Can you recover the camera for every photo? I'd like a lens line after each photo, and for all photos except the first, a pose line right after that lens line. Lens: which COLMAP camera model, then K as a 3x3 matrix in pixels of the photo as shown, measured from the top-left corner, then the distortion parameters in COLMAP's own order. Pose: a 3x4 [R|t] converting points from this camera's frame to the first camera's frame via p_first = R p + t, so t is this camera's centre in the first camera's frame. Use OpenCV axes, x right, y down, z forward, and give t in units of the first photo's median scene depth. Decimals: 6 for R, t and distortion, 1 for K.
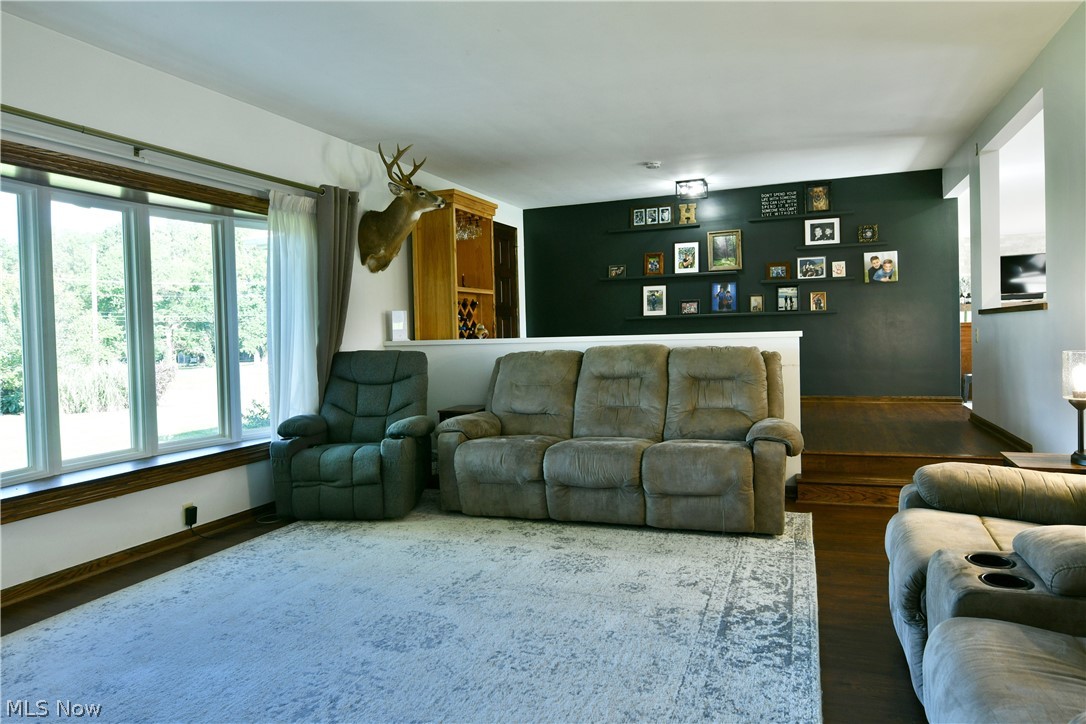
lens RADIAL K [[668.0, 0, 543.0], [0, 668.0, 362.0], [0, 0, 1]] dist [-0.017503, -0.001533]
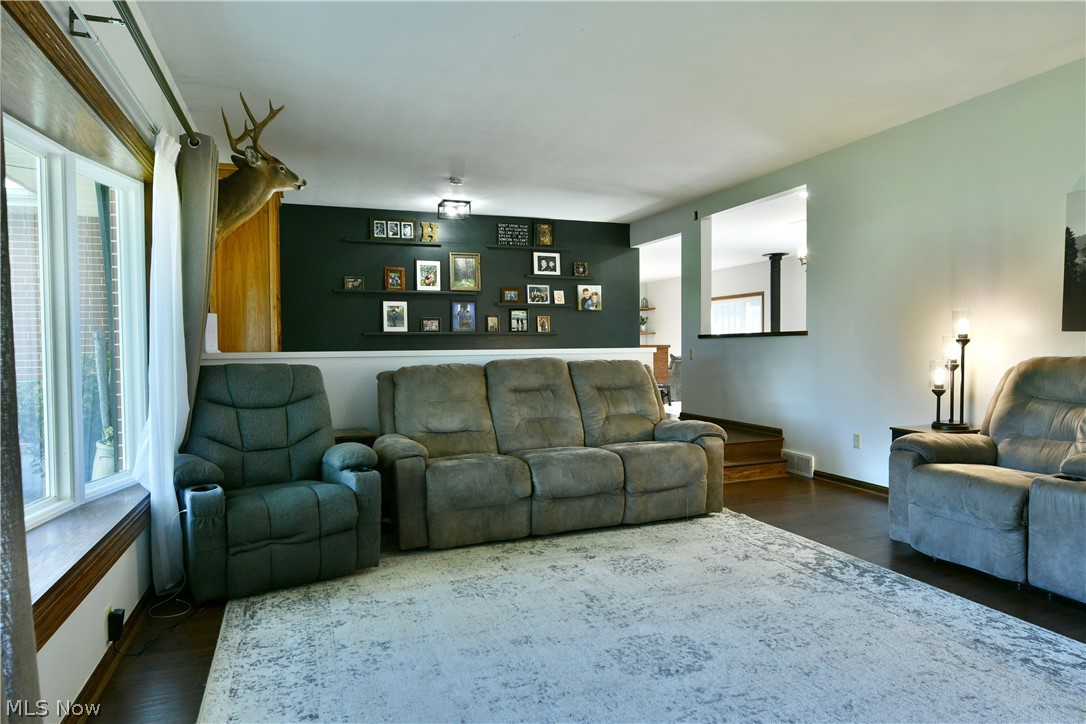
lens RADIAL K [[661.3, 0, 546.7], [0, 661.3, 377.8], [0, 0, 1]] dist [-0.016703, -0.000340]
pose [[0.749738, -0.011731, 0.661631, -0.532686], [0.018066, 0.999833, -0.002743, 0.007355], [-0.661489, 0.014010, 0.749824, 0.228694]]
